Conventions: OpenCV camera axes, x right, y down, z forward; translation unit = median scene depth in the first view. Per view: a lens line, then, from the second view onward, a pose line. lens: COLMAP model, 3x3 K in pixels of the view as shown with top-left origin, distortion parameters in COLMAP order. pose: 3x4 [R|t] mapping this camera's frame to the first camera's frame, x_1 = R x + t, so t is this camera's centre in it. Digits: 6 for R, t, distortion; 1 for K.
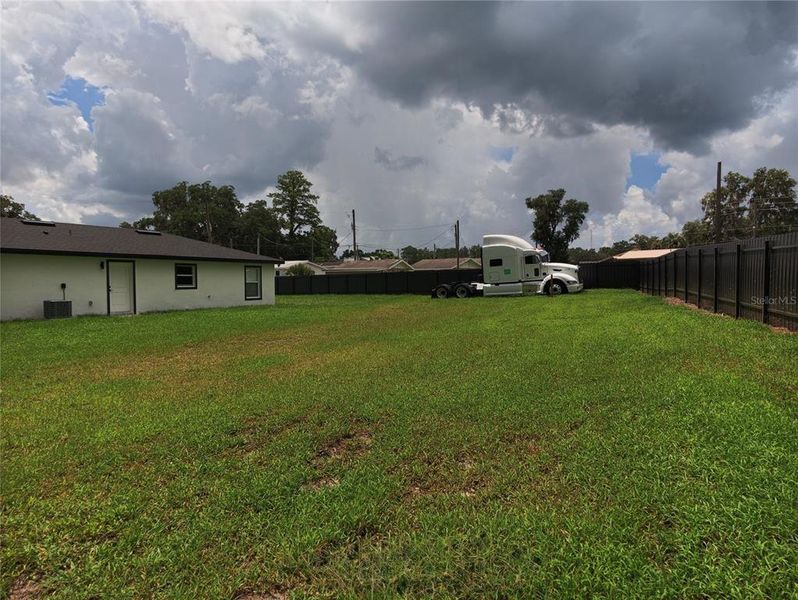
lens RADIAL K [[517.3, 0, 399.0], [0, 517.3, 300.0], [0, 0, 1]] dist [0.001536, -0.000092]
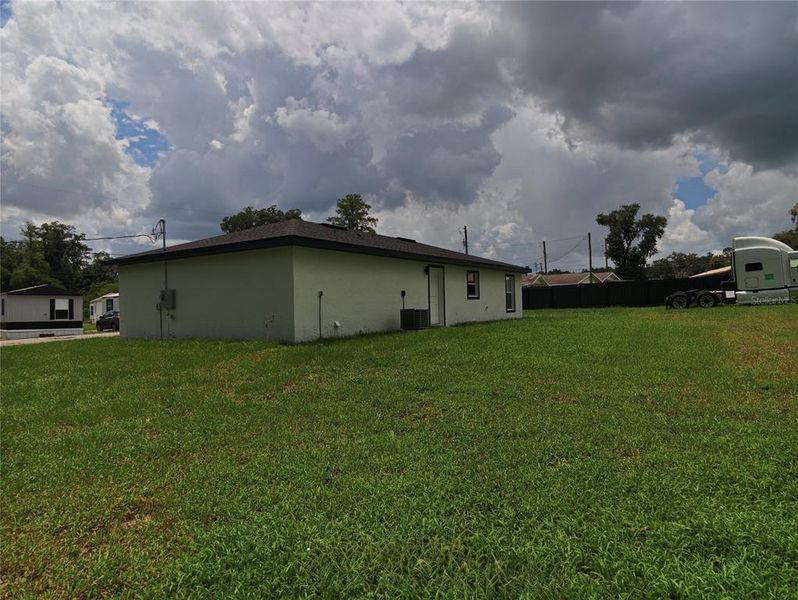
lens RADIAL K [[517.3, 0, 399.0], [0, 517.3, 300.0], [0, 0, 1]] dist [0.001536, -0.000092]
pose [[0.999330, -0.020975, -0.030002, -0.109203], [0.019520, 0.998656, -0.048002, 0.004467], [0.030968, 0.047385, 0.998397, 0.021436]]
